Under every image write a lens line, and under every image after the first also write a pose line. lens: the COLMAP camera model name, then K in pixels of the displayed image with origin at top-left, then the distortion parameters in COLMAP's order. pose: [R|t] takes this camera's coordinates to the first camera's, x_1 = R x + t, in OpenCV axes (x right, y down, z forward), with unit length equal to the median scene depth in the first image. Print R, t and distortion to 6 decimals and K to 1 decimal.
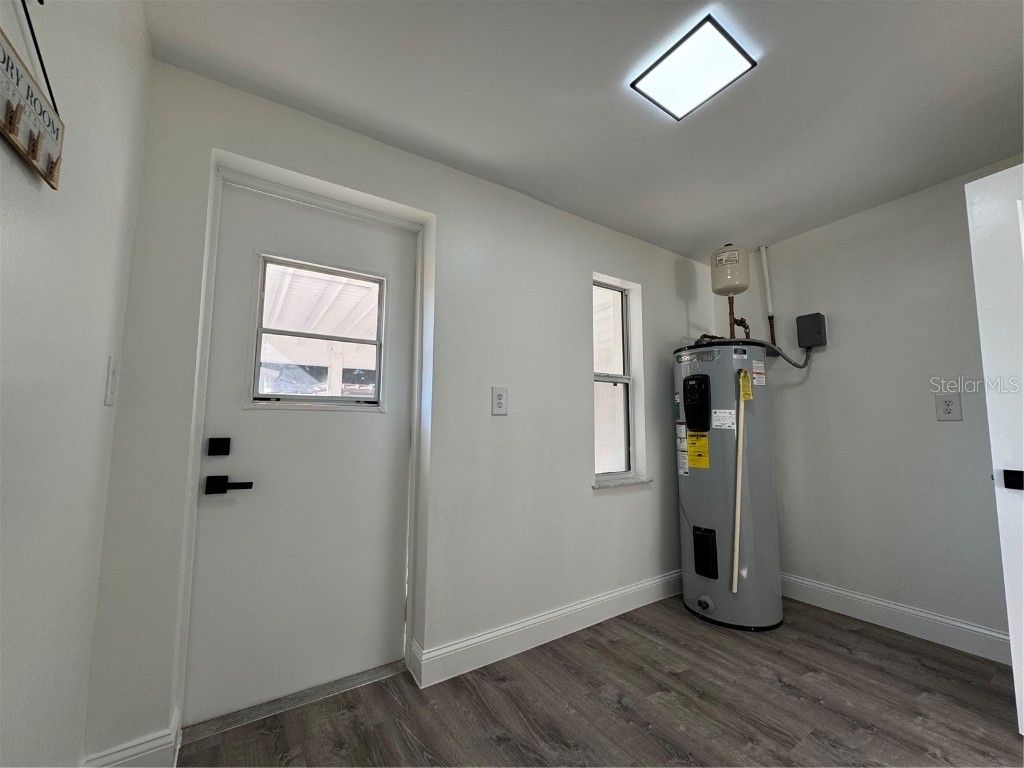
lens RADIAL K [[411.8, 0, 516.0], [0, 411.8, 385.3], [0, 0, 1]] dist [-0.000912, 0.000123]
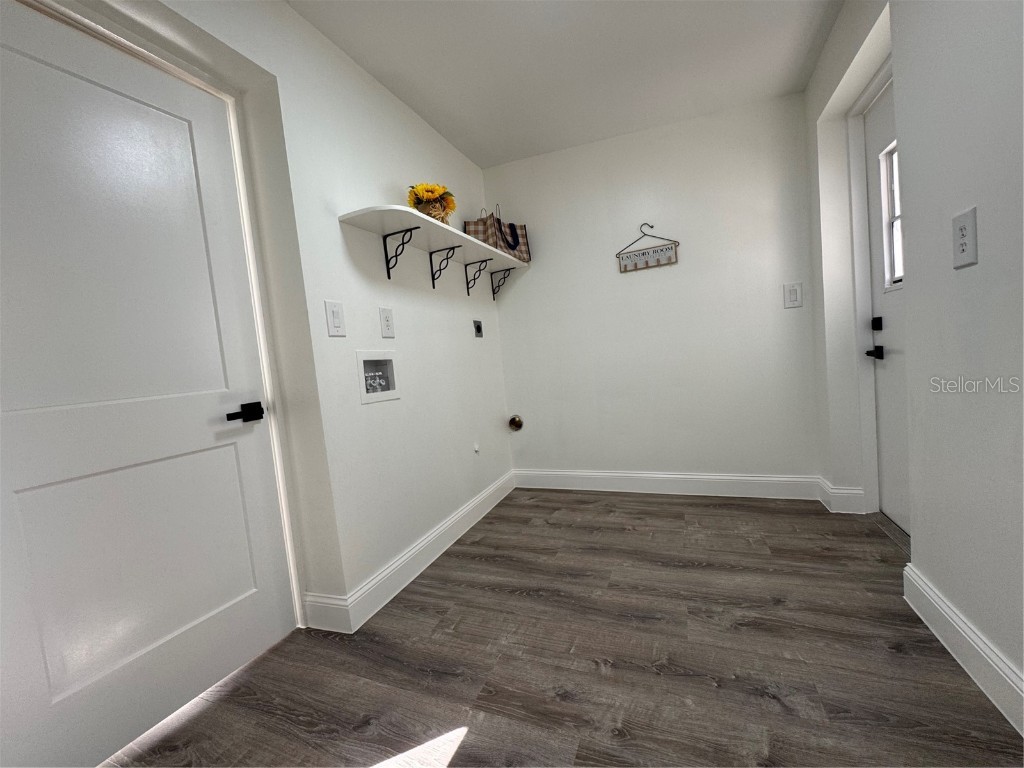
lens RADIAL K [[411.8, 0, 510.9], [0, 411.8, 381.6], [0, 0, 1]] dist [-0.000912, 0.000123]
pose [[-0.828346, 0.110947, -0.549121, 0.994839], [0.148805, 0.988557, -0.024738, 0.189839], [0.540093, -0.102204, -0.835376, 1.457465]]
